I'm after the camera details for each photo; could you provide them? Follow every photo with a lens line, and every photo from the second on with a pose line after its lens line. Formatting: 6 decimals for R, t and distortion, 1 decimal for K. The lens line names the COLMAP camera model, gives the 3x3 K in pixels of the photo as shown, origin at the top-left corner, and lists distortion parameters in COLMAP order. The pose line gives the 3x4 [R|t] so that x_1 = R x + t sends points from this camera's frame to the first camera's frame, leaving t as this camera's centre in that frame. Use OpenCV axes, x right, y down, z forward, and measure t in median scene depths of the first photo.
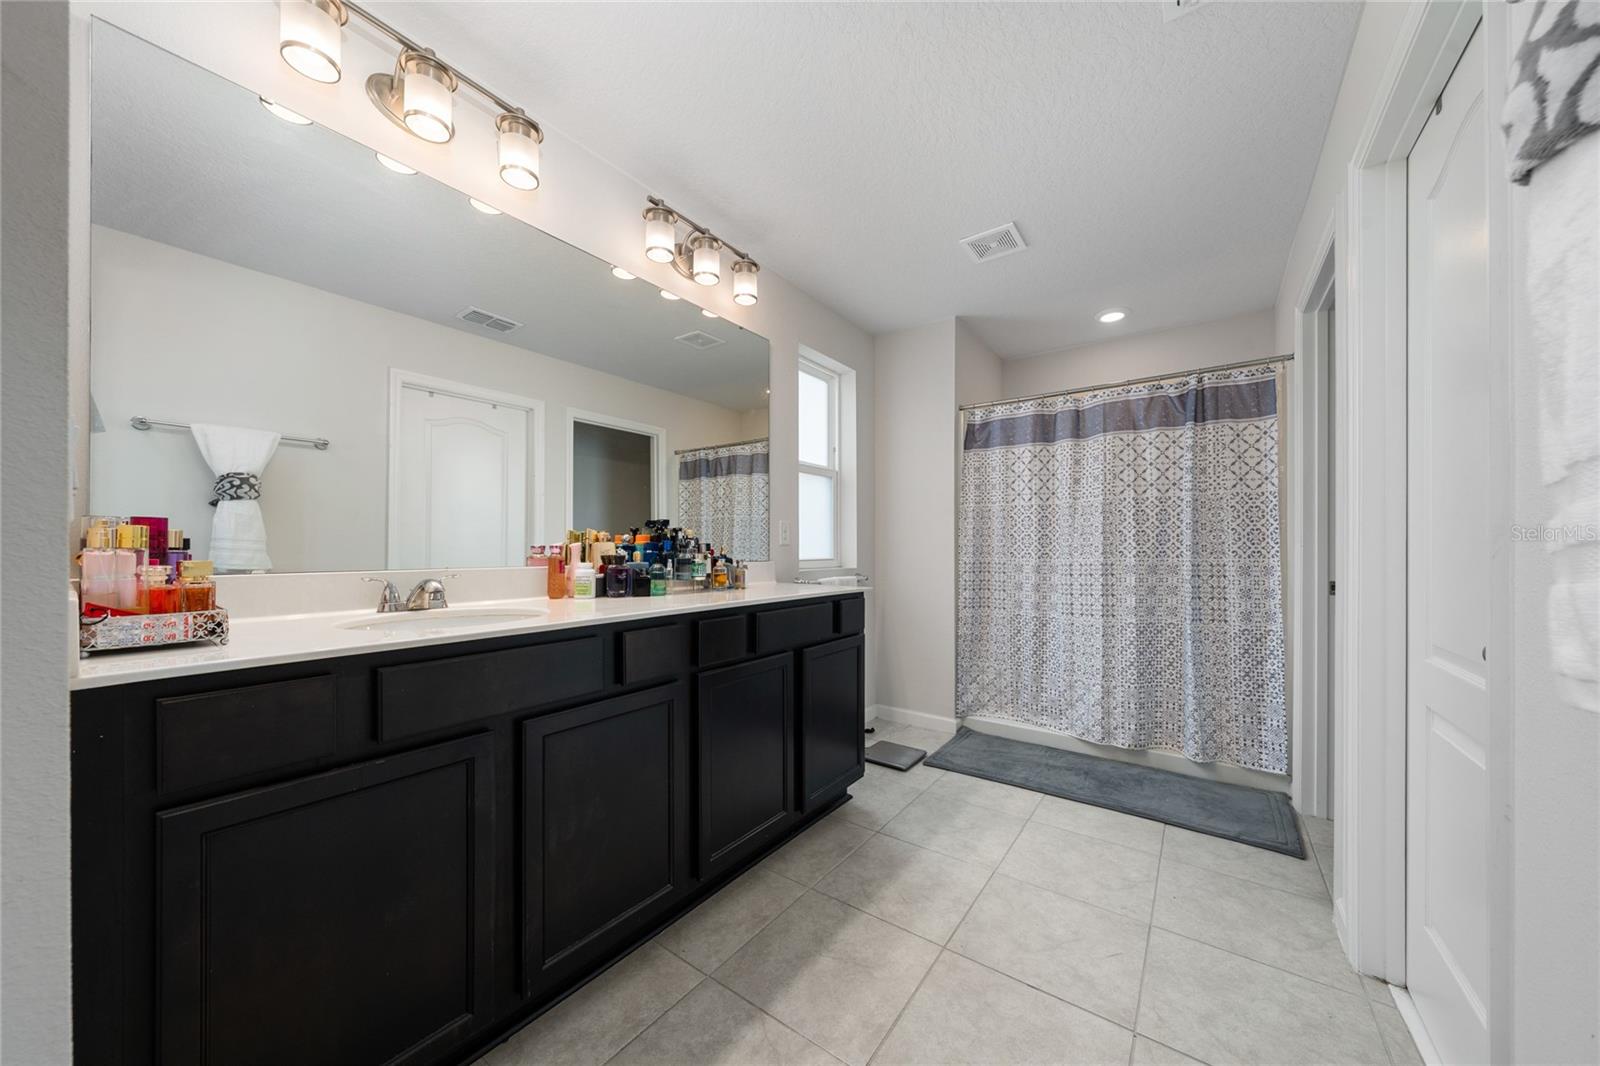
lens RADIAL K [[550.7, 0, 798.1], [0, 550.7, 547.6], [0, 0, 1]] dist [-0.001095, -0.000074]
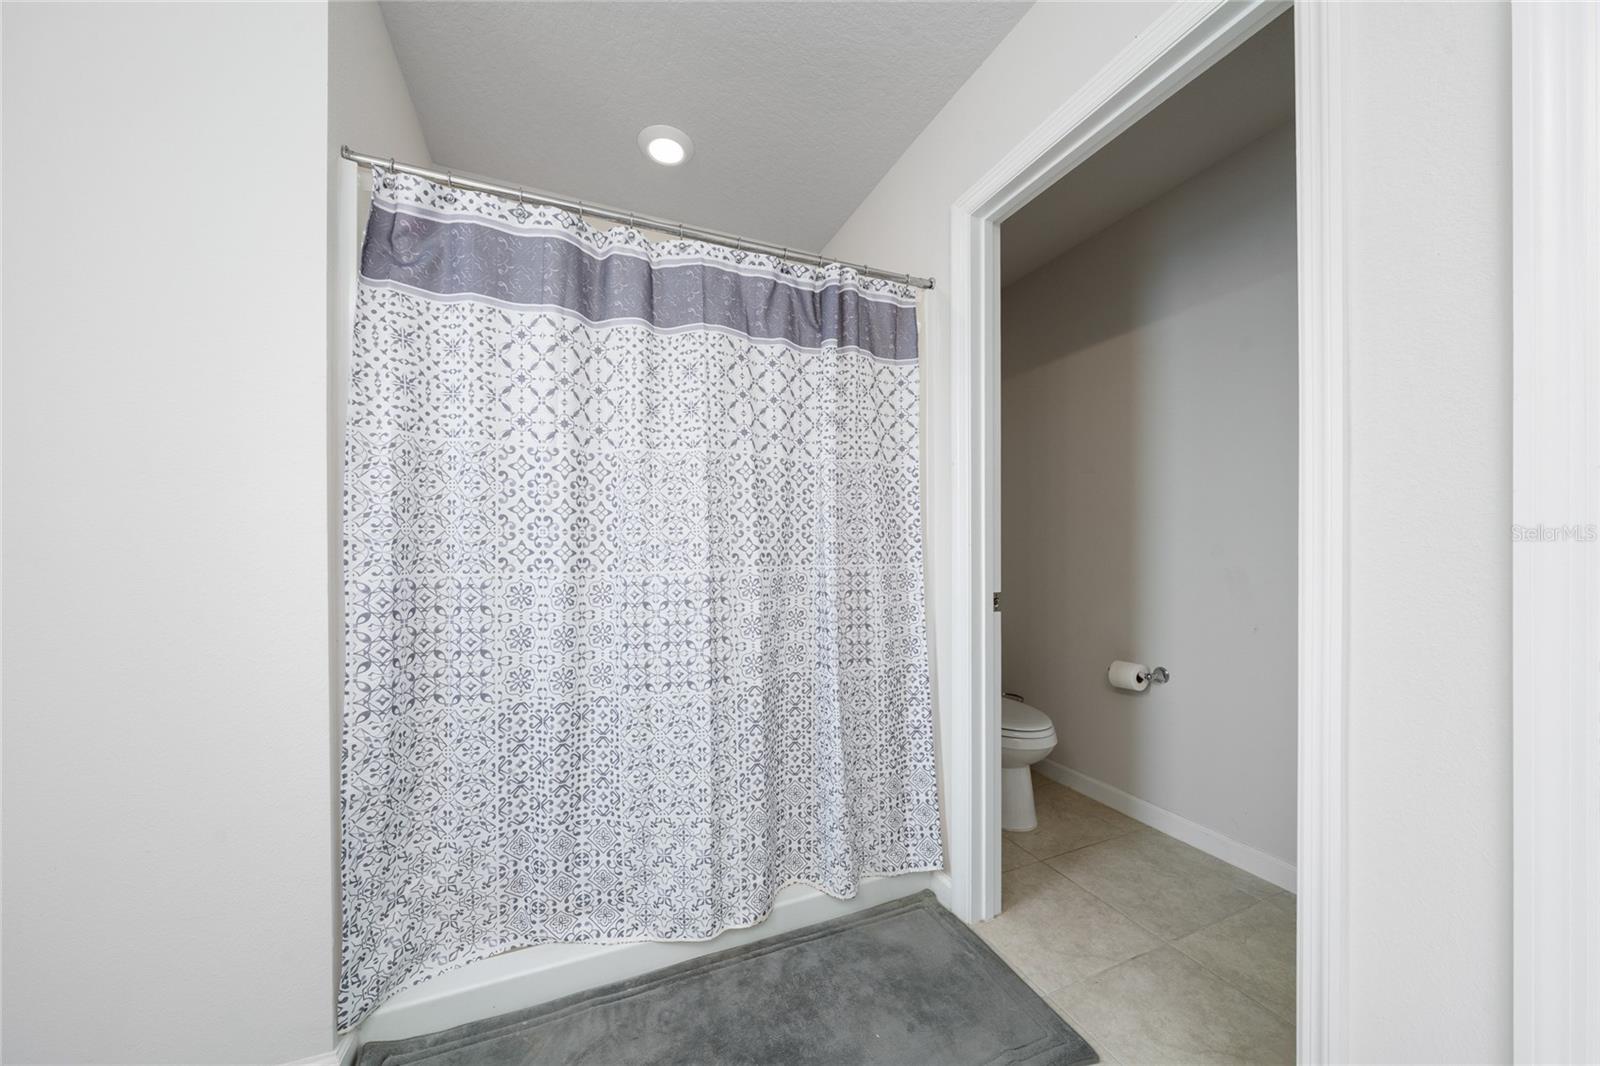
lens RADIAL K [[550.7, 0, 803.4], [0, 550.7, 550.3], [0, 0, 1]] dist [-0.001095, -0.000074]
pose [[0.499756, -0.005770, 0.866147, 0.155583], [-0.001527, 0.999970, 0.007542, -0.000961], [-0.866165, -0.005092, 0.499733, 0.657333]]
